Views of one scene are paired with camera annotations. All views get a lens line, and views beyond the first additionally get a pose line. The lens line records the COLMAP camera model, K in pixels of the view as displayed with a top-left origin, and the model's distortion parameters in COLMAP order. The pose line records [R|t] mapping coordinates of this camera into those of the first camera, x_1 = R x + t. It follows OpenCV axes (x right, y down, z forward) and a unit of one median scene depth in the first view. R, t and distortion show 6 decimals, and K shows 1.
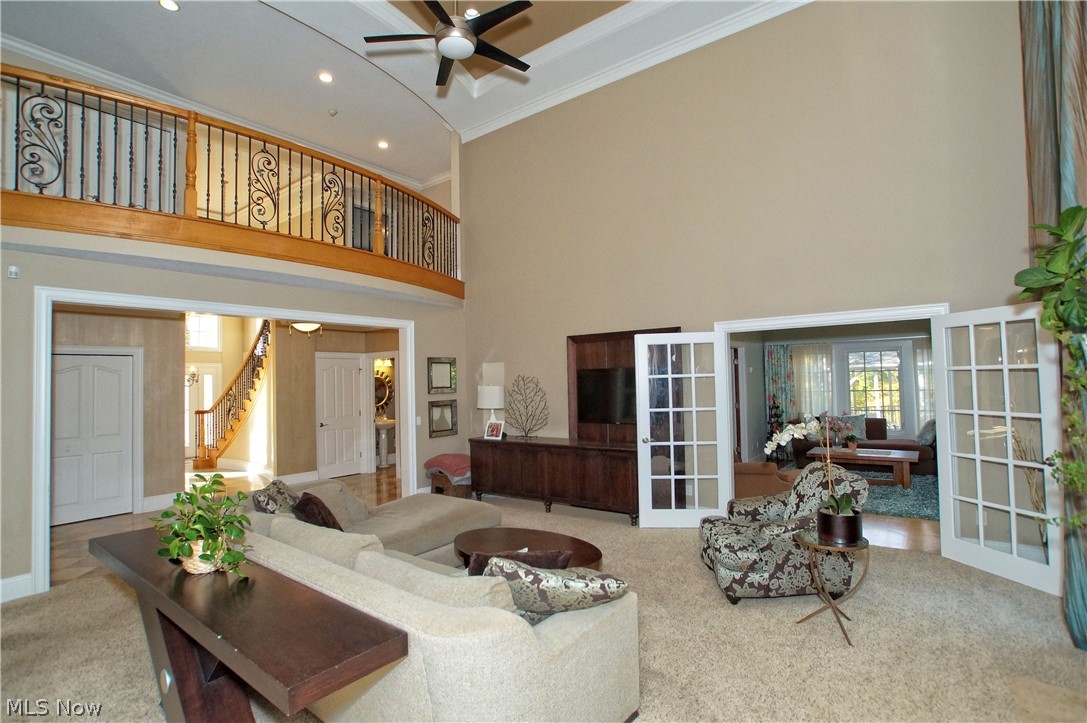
lens RADIAL K [[526.6, 0, 546.3], [0, 526.6, 360.8], [0, 0, 1]] dist [-0.064227, 0.026742]
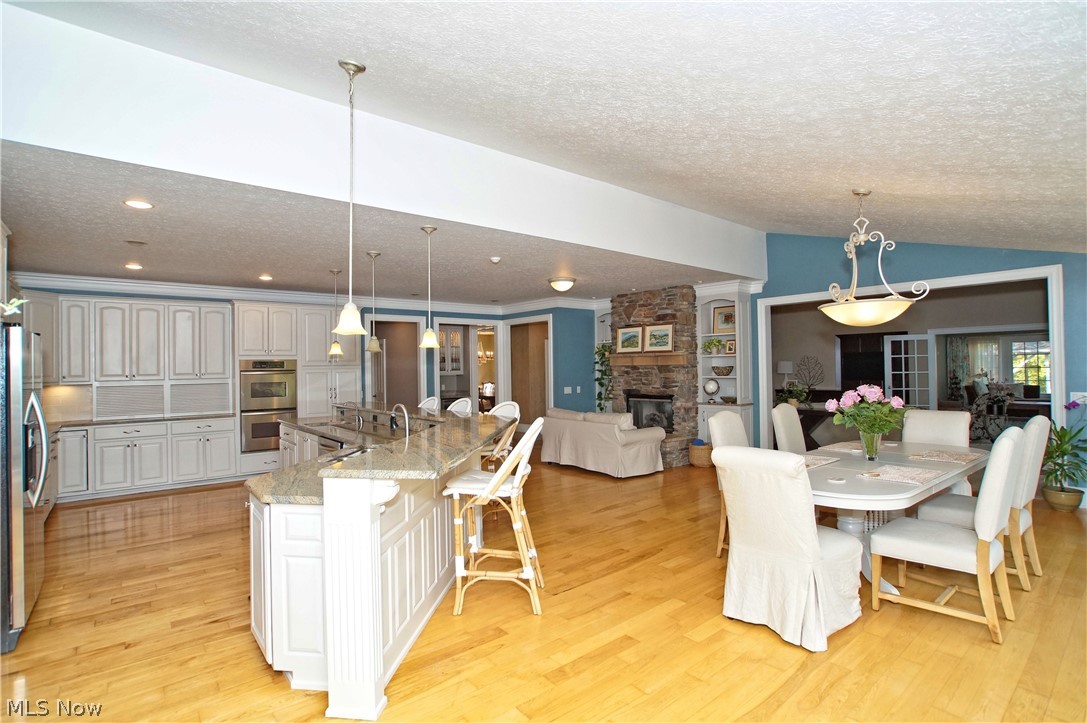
lens RADIAL K [[526.6, 0, 546.3], [0, 526.6, 360.8], [0, 0, 1]] dist [-0.064227, 0.026742]
pose [[0.971388, 0.003635, -0.237471, -0.614752], [0.003619, 0.999540, 0.030102, -0.016669], [0.237471, -0.030100, 0.970928, -1.225594]]
